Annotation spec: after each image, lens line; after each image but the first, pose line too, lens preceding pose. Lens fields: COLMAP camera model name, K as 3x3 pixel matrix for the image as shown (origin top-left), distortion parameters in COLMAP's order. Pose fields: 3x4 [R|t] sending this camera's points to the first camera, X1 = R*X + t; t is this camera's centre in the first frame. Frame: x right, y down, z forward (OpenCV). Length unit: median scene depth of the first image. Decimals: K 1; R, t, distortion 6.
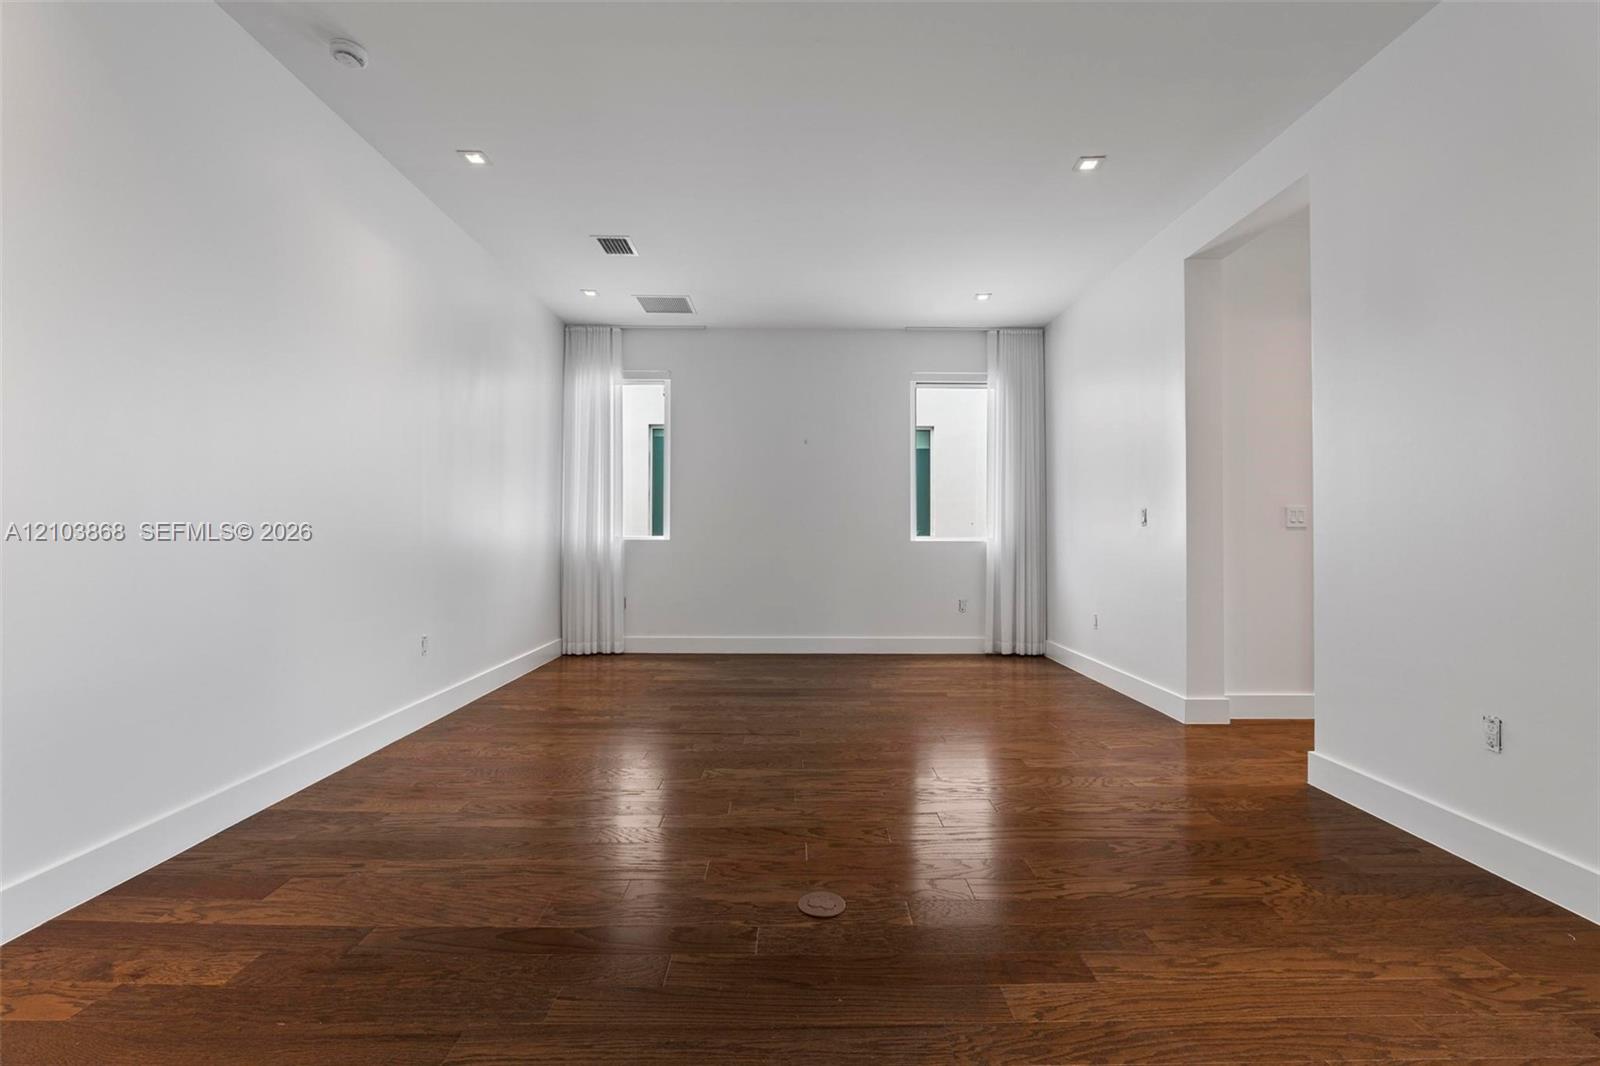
lens RADIAL K [[680.2, 0, 800.0], [0, 680.2, 533.0], [0, 0, 1]] dist [0.000005, -0.000120]
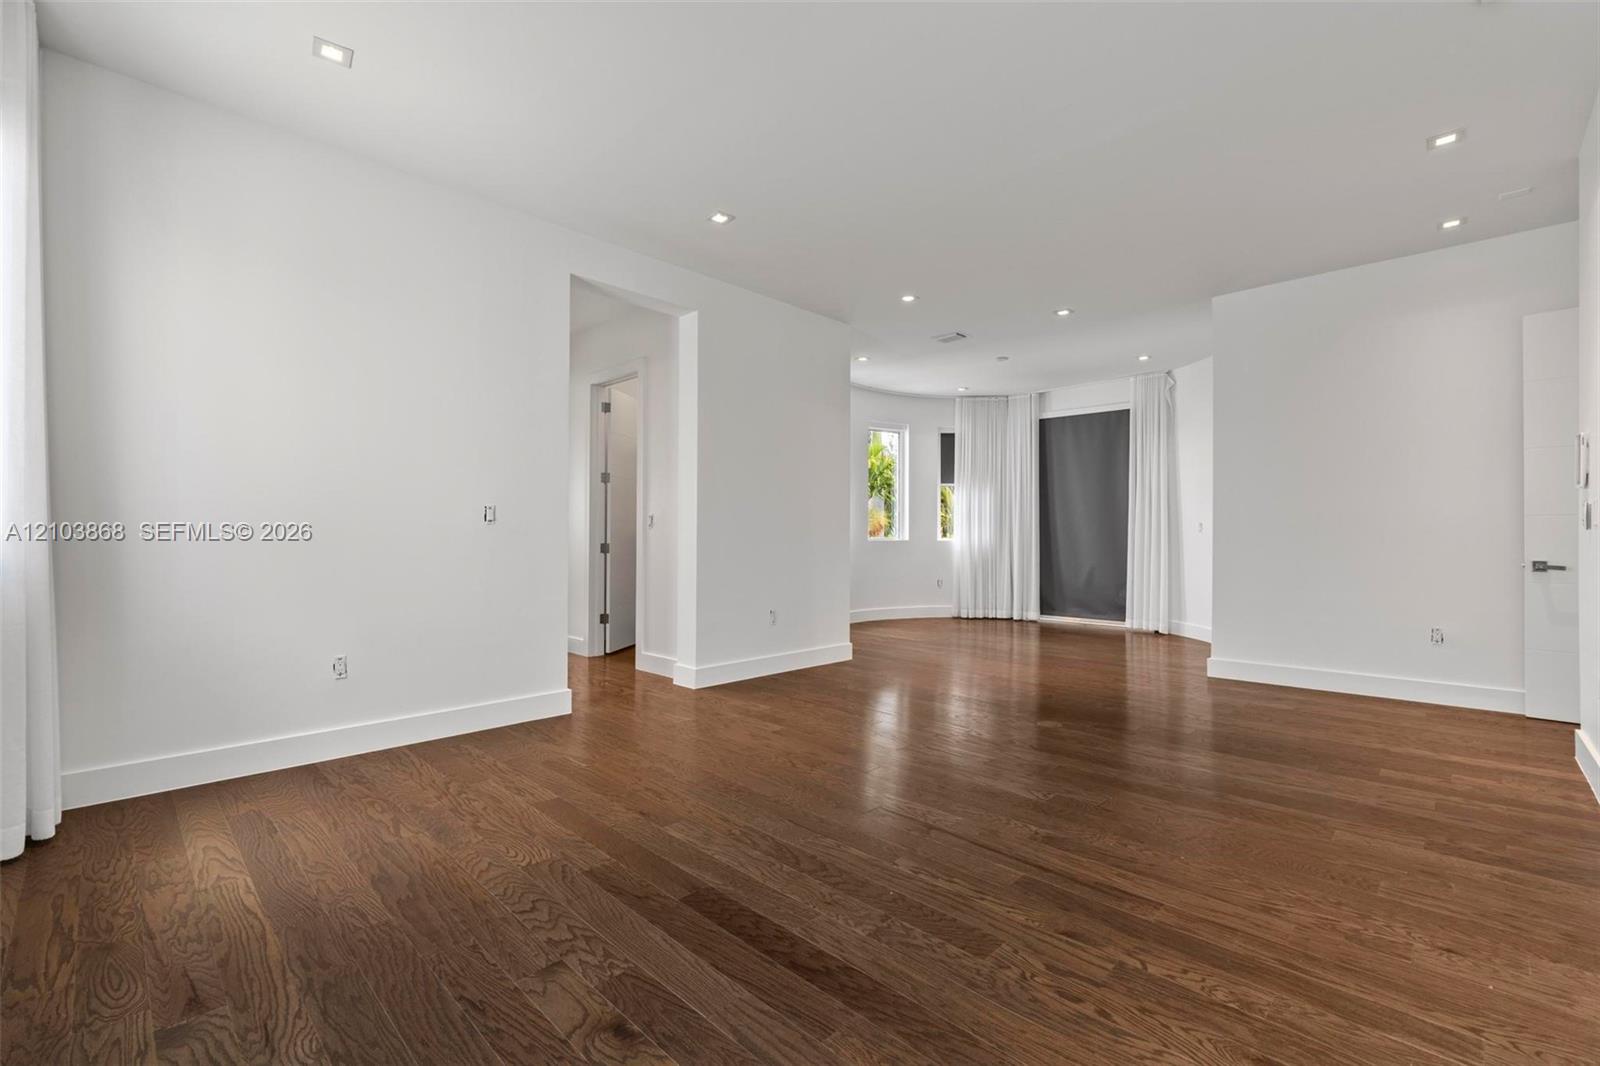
lens RADIAL K [[696.7, 0, 792.3], [0, 696.7, 534.9], [0, 0, 1]] dist [-0.001970, -0.000316]
pose [[-0.708340, -0.009601, 0.705806, -0.661800], [-0.008526, 0.999951, 0.005045, -0.006455], [-0.705820, -0.002444, -0.708387, 2.280100]]
